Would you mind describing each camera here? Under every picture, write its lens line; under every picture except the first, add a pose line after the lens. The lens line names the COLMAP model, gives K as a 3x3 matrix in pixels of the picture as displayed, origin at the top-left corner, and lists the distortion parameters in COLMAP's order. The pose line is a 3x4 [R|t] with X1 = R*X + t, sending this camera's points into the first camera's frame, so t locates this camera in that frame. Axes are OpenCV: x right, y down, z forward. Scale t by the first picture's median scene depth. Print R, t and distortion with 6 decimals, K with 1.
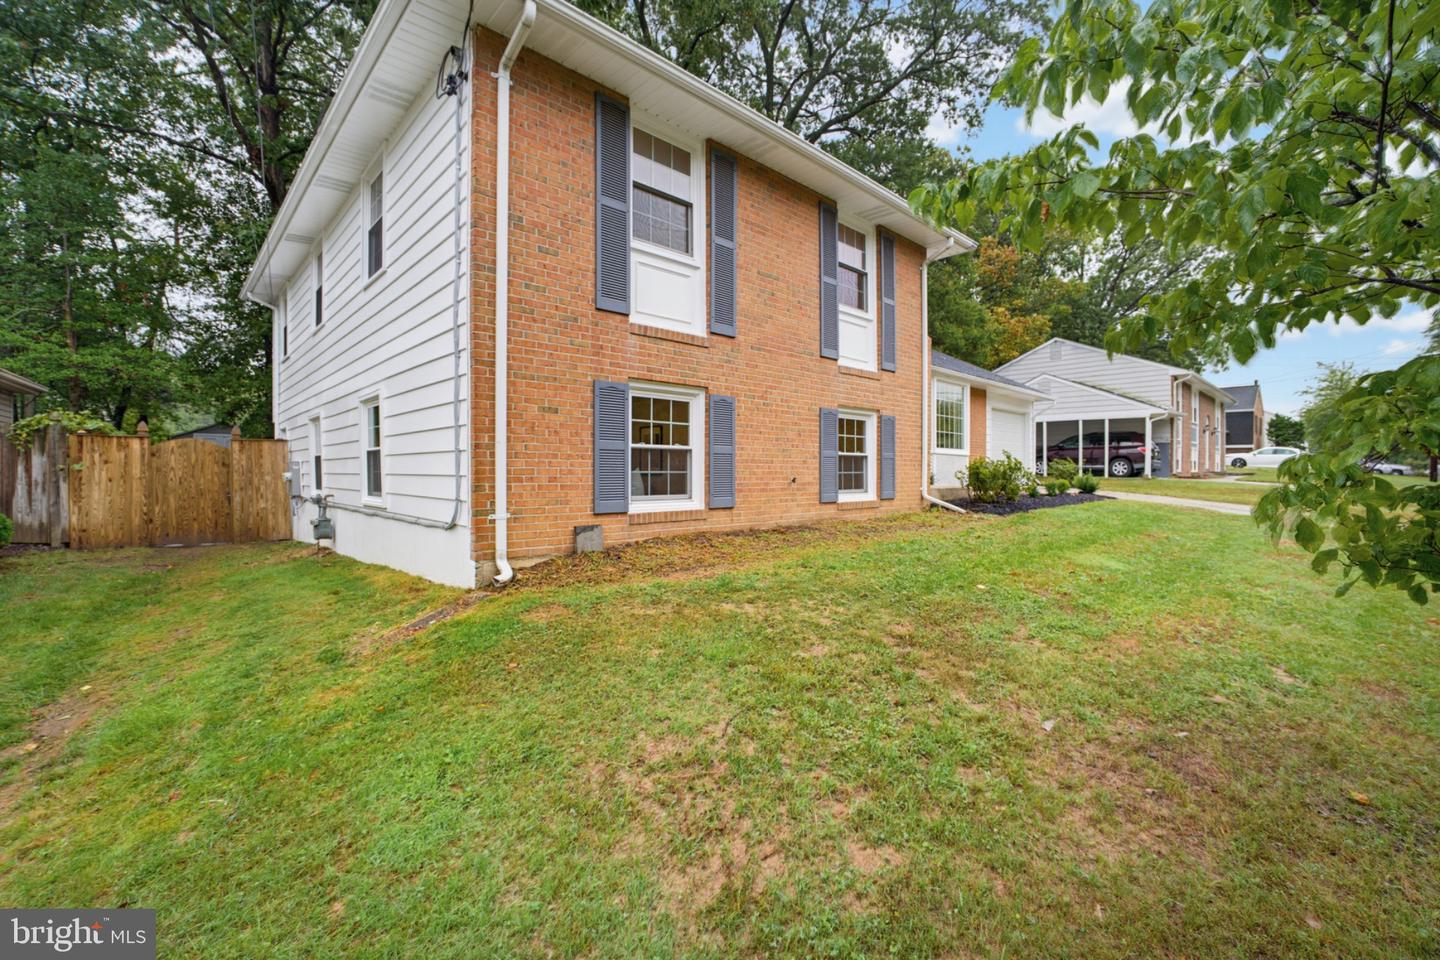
lens RADIAL K [[612.0, 0, 726.3], [0, 612.0, 473.6], [0, 0, 1]] dist [-0.043487, 0.017371]
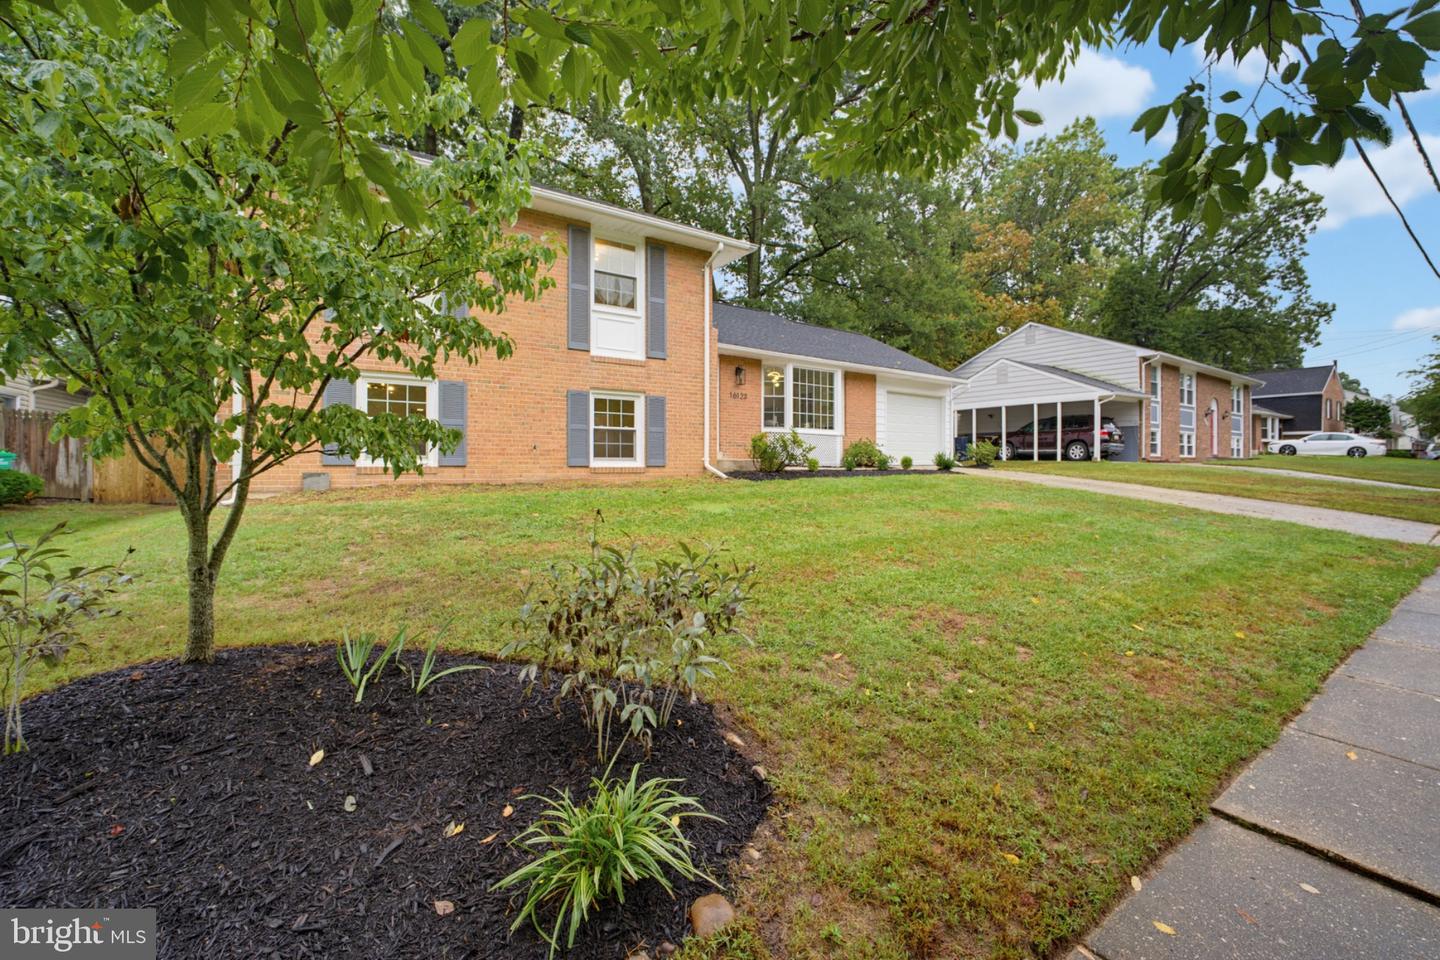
lens RADIAL K [[612.0, 0, 726.3], [0, 612.0, 473.6], [0, 0, 1]] dist [-0.043487, 0.017371]
pose [[0.990284, 0.002794, -0.139028, 0.243040], [-0.001286, 0.999939, 0.010933, 0.018314], [0.139051, -0.010648, 0.990228, -0.072057]]
